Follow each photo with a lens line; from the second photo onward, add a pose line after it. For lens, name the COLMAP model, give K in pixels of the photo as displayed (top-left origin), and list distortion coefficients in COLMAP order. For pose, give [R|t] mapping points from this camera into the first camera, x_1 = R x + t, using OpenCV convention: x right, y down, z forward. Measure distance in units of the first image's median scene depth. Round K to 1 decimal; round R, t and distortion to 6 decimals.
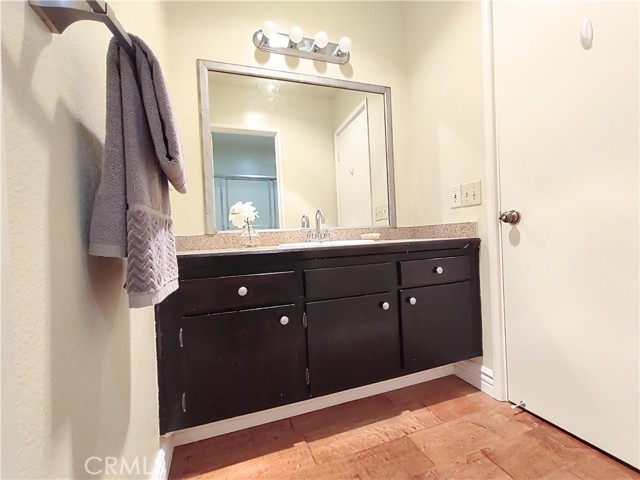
lens RADIAL K [[290.2, 0, 321.7], [0, 290.2, 239.7], [0, 0, 1]] dist [-0.000083, -0.000018]
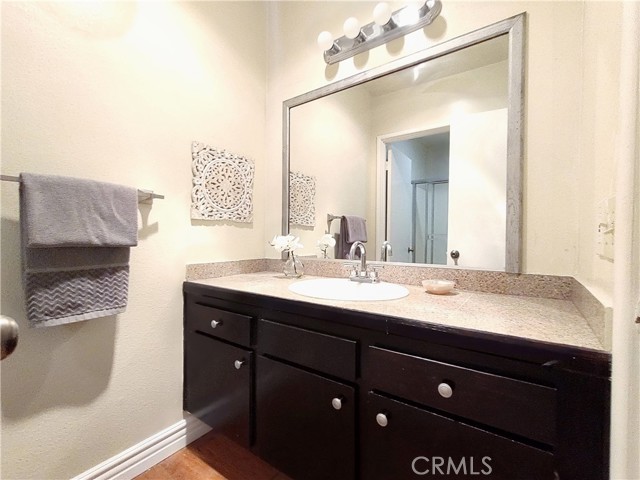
lens RADIAL K [[290.2, 0, 321.7], [0, 290.2, 239.7], [0, 0, 1]] dist [-0.000083, -0.000018]
pose [[0.570898, 0.053797, -0.819256, 0.560277], [-0.036567, 0.998527, 0.040087, -0.132328], [0.820206, 0.007072, 0.572025, 0.452090]]
